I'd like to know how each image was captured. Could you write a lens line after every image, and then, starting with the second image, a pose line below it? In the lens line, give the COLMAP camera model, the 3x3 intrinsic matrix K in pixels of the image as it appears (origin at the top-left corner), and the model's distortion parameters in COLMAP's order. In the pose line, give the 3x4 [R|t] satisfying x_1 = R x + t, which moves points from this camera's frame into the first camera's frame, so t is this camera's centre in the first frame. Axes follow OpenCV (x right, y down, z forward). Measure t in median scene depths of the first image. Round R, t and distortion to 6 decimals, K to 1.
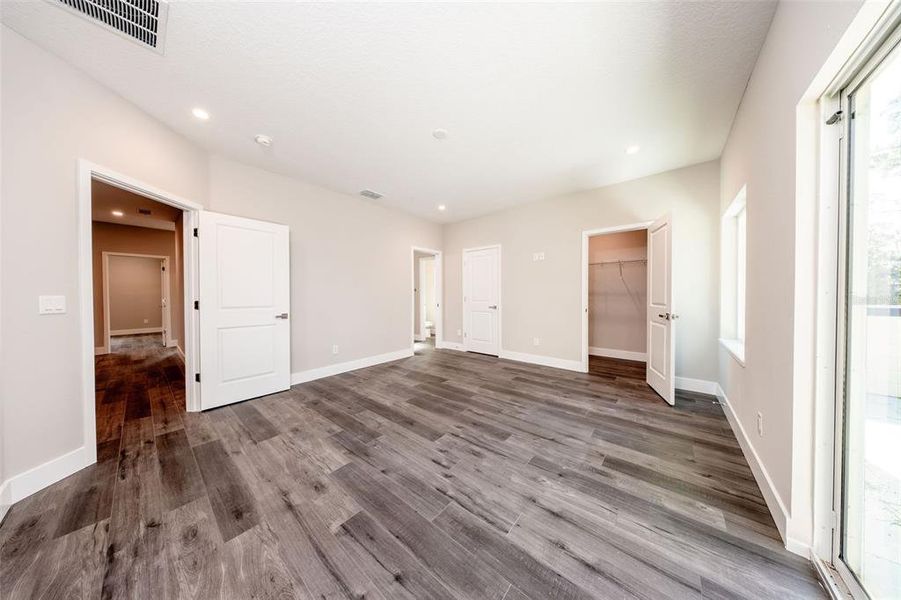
lens RADIAL K [[260.0, 0, 452.6], [0, 260.0, 297.5], [0, 0, 1]] dist [0.011221, -0.000018]
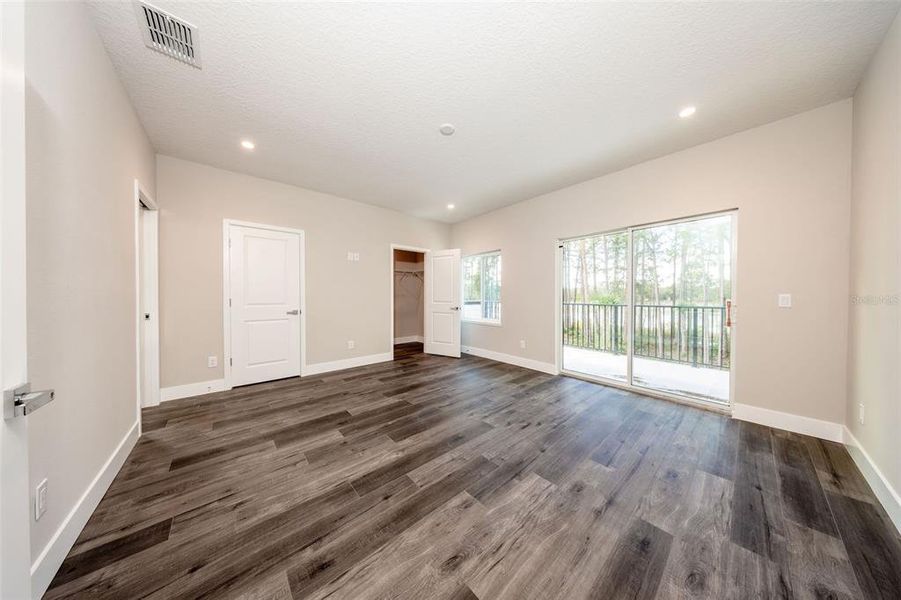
lens RADIAL K [[260.0, 0, 452.6], [0, 260.0, 297.5], [0, 0, 1]] dist [0.011221, -0.000018]
pose [[0.156860, -0.001261, 0.987620, -0.898774], [0.010407, 0.999946, -0.000377, 0.000401], [-0.987566, 0.010337, 0.156865, 0.751689]]
